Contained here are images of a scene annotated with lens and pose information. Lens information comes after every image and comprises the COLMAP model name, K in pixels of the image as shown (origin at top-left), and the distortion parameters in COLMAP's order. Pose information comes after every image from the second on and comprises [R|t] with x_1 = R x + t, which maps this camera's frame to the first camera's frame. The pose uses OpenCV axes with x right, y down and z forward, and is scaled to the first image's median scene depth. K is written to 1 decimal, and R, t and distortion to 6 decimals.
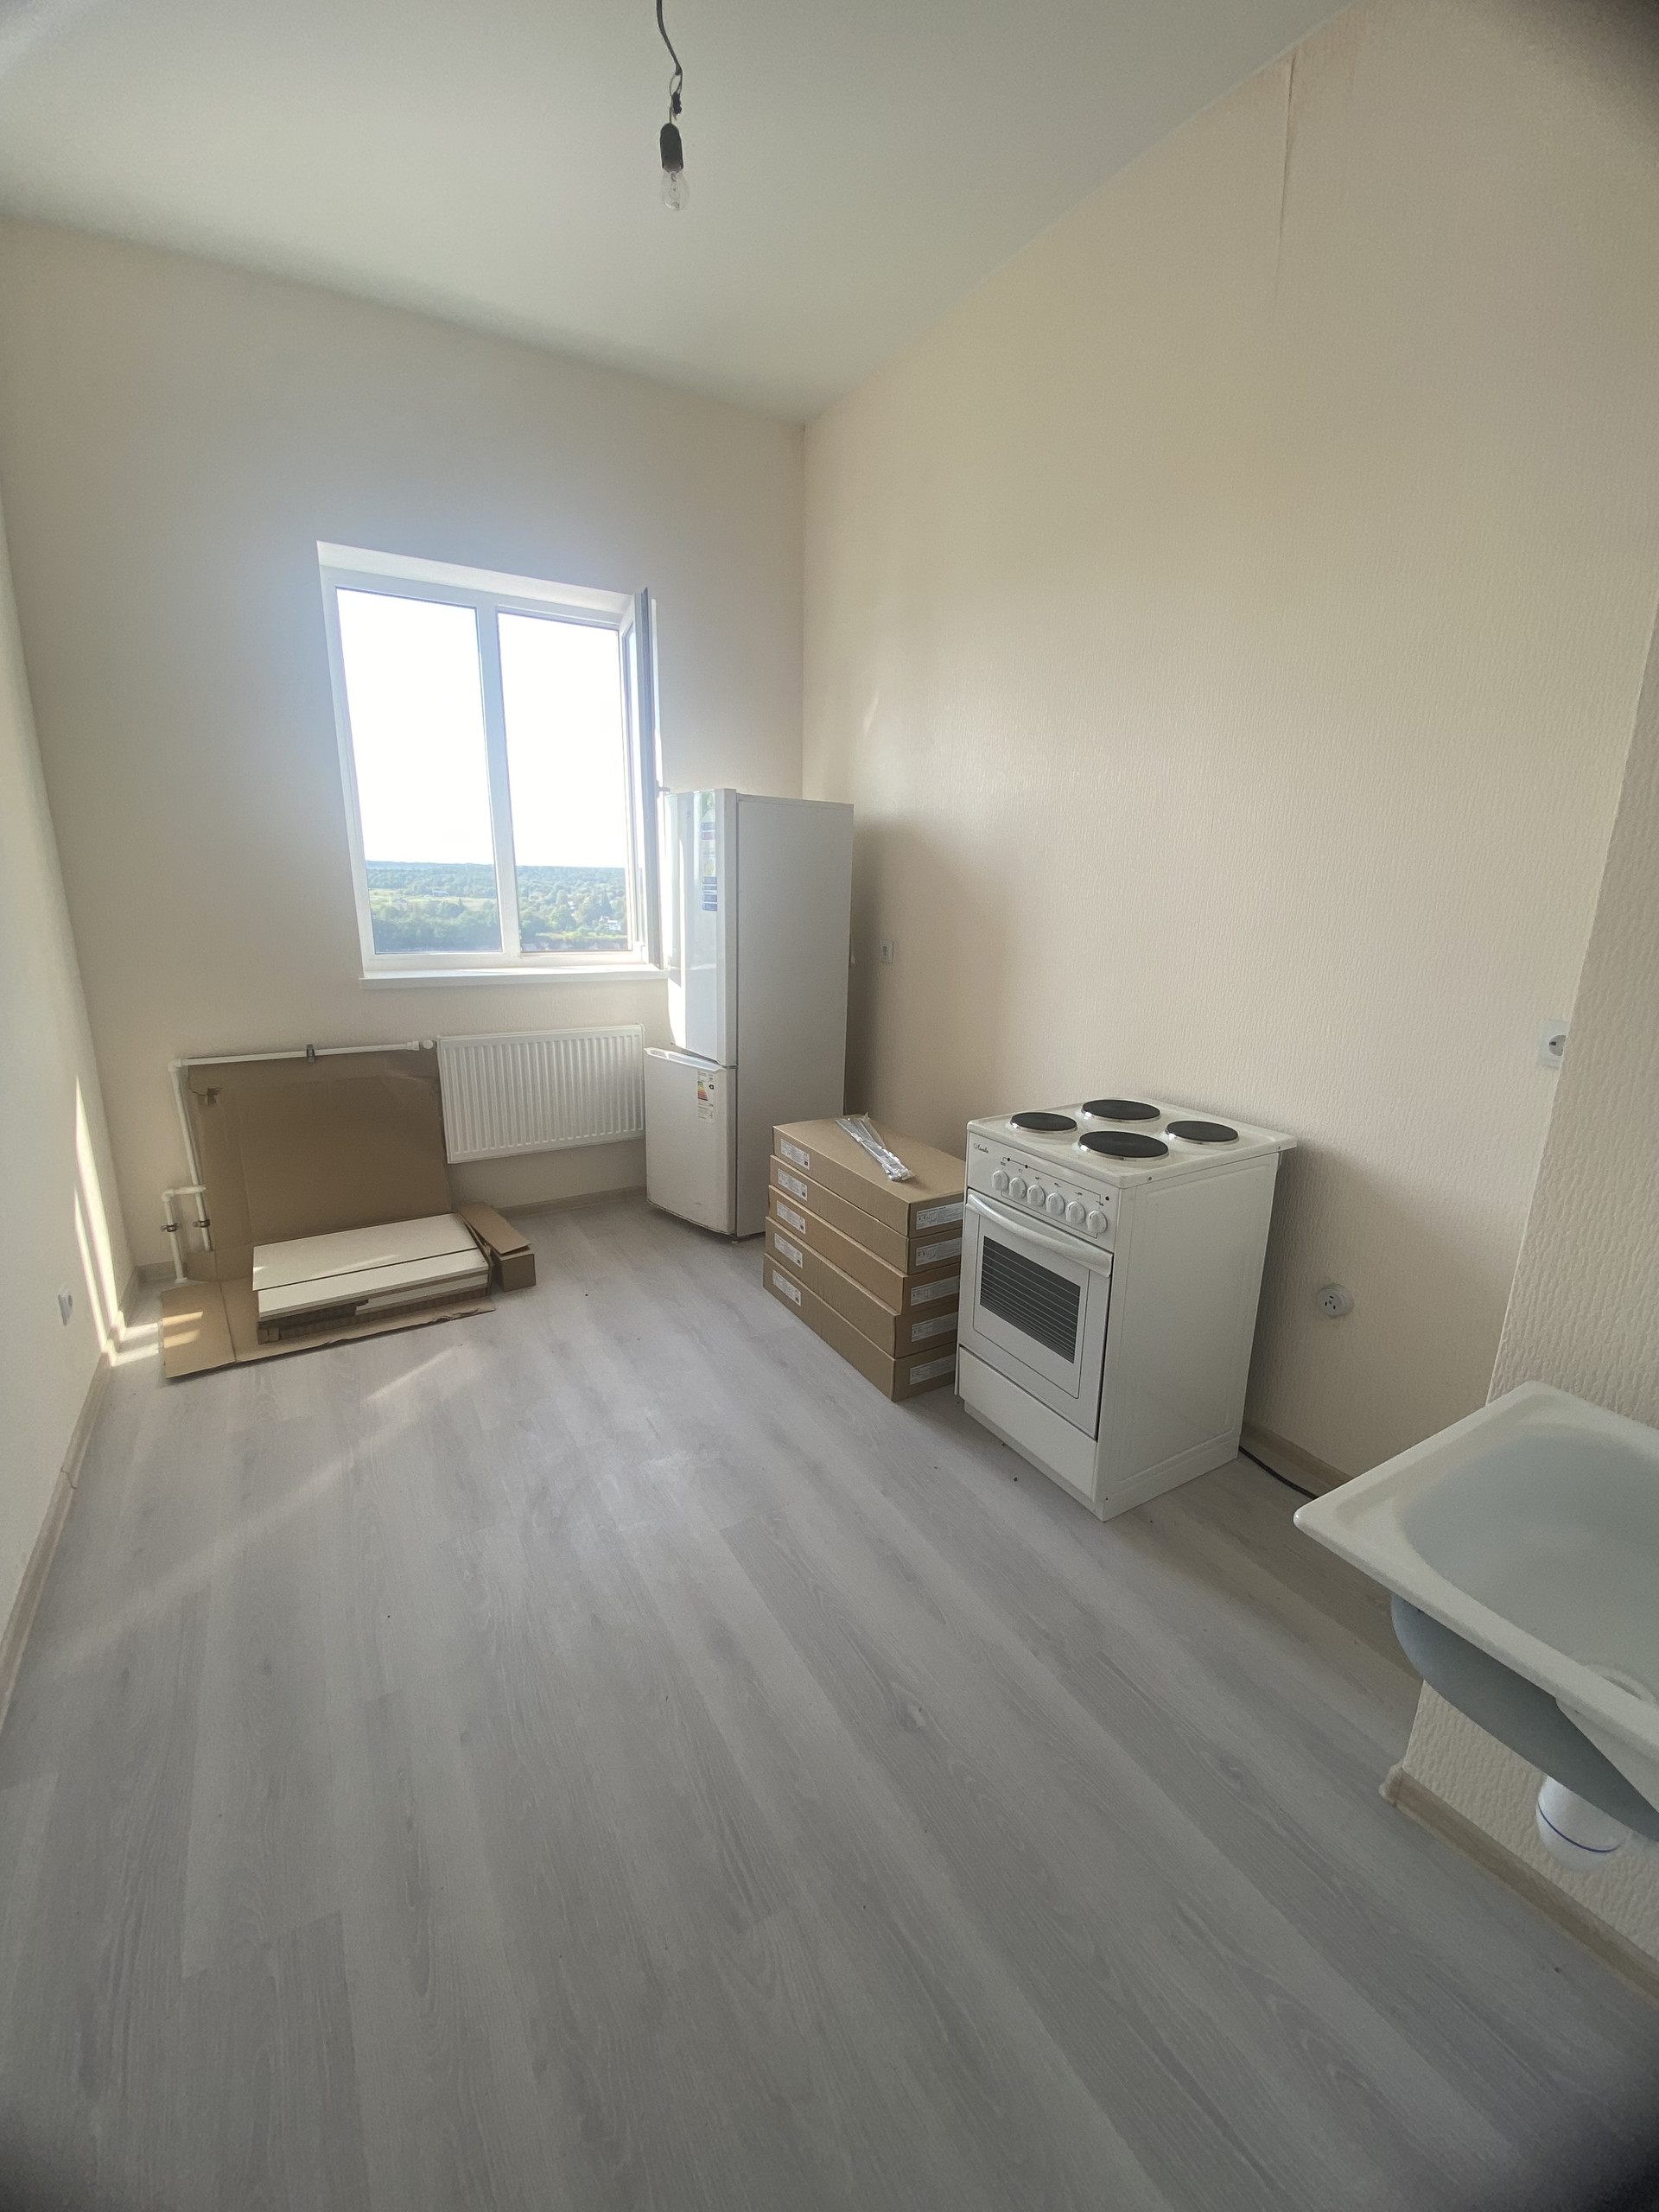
lens RADIAL K [[898.0, 0, 835.2], [0, 898.0, 1102.0], [0, 0, 1]] dist [0.001143, -0.007104]
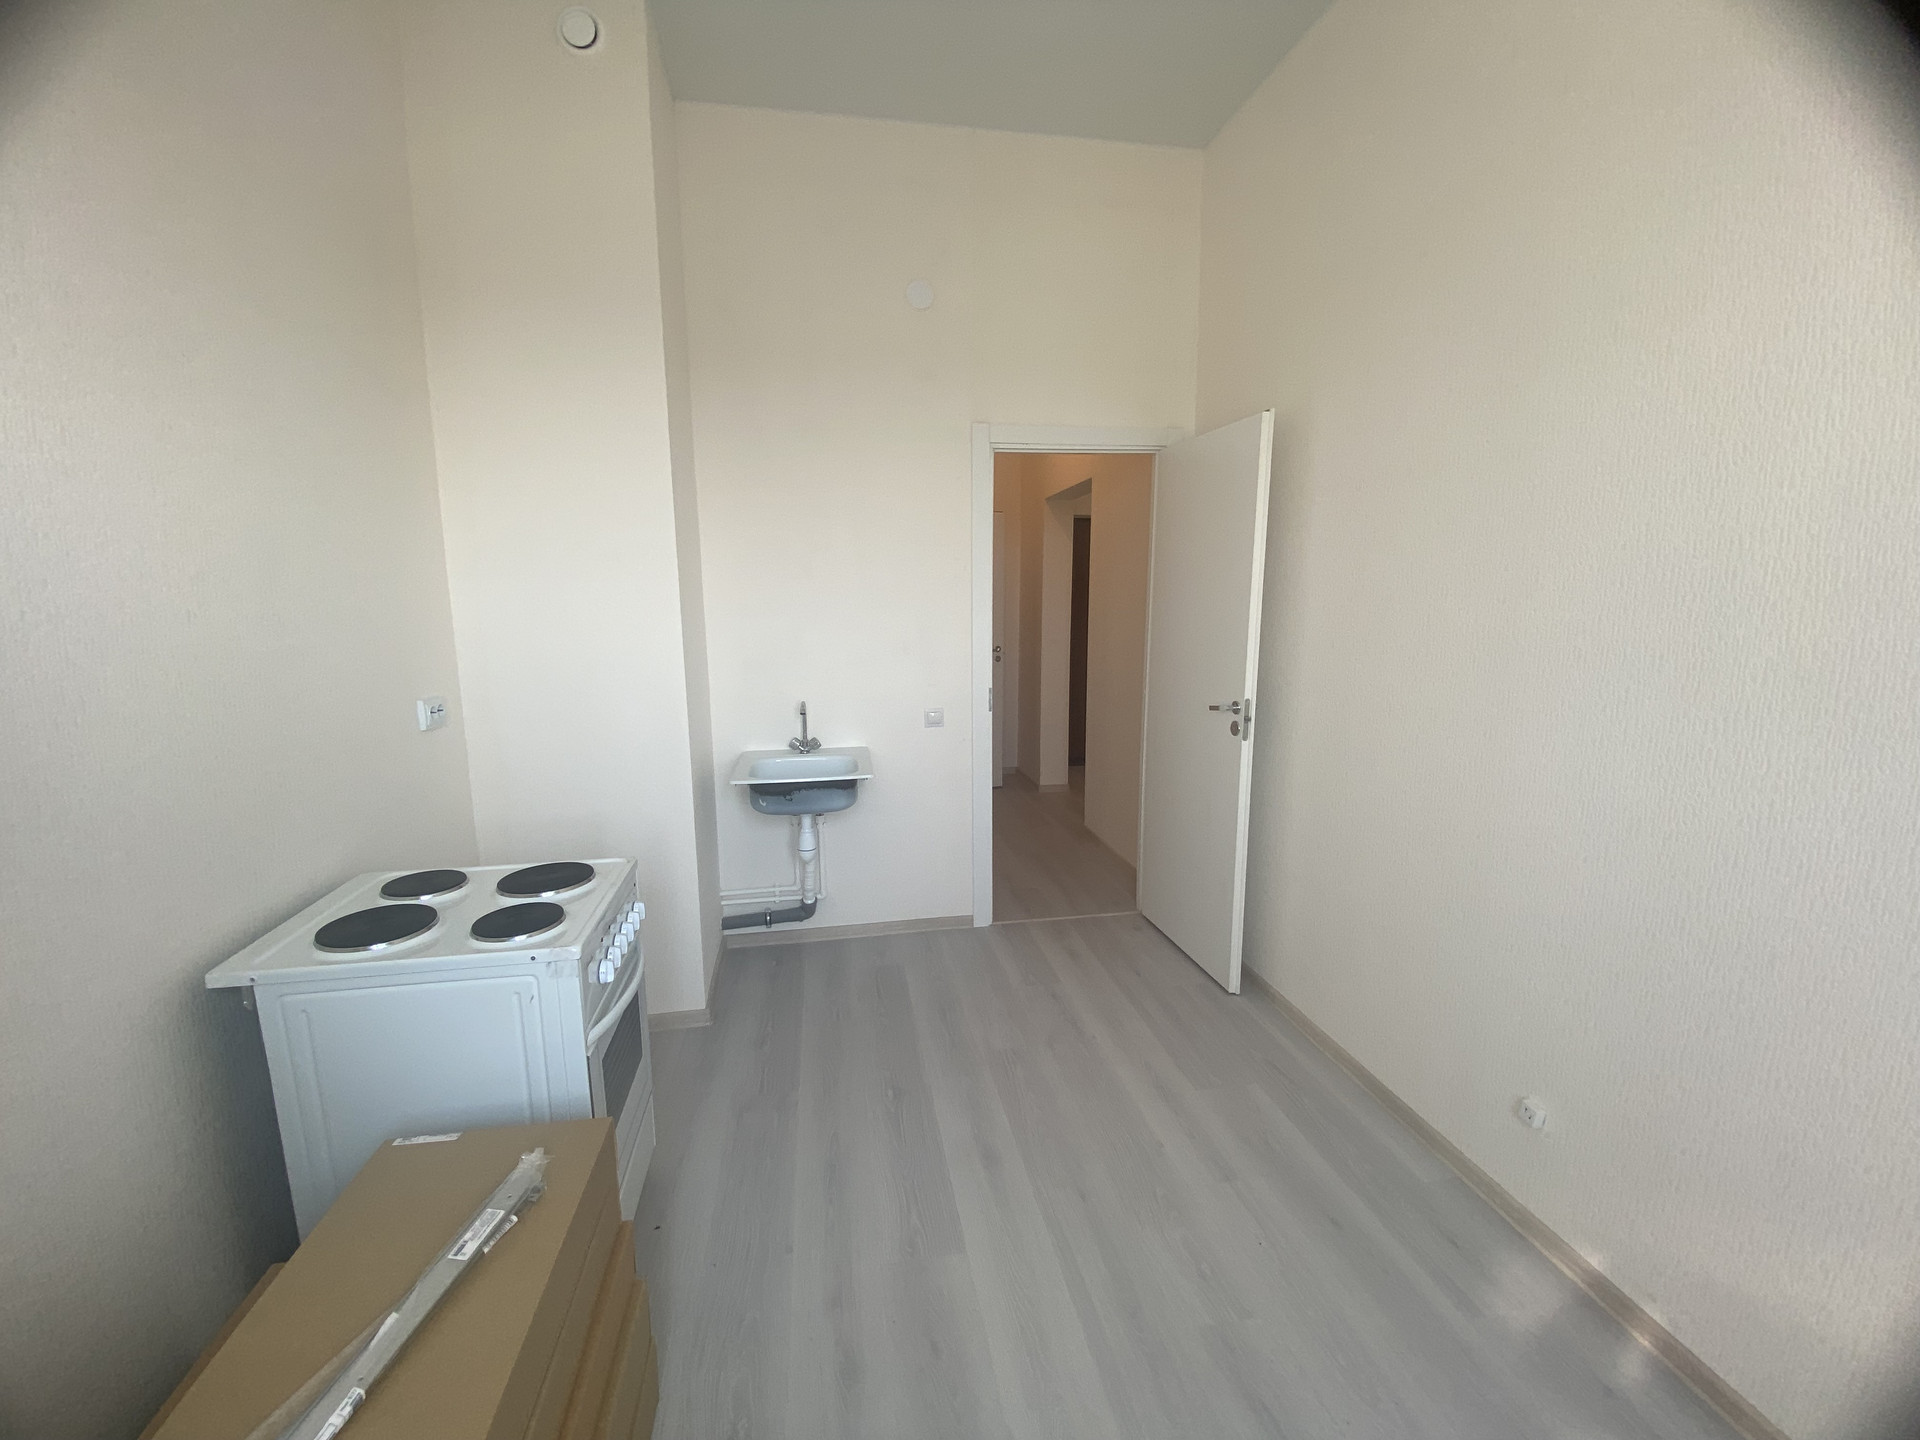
lens RADIAL K [[781.9, 0, 937.6], [0, 781.9, 722.1], [0, 0, 1]] dist [0.001850, -0.014314]
pose [[-0.927284, -0.068749, 0.367991, -0.469683], [0.087238, 0.916245, 0.391004, -0.507876], [-0.364051, 0.394674, -0.843622, 1.877026]]
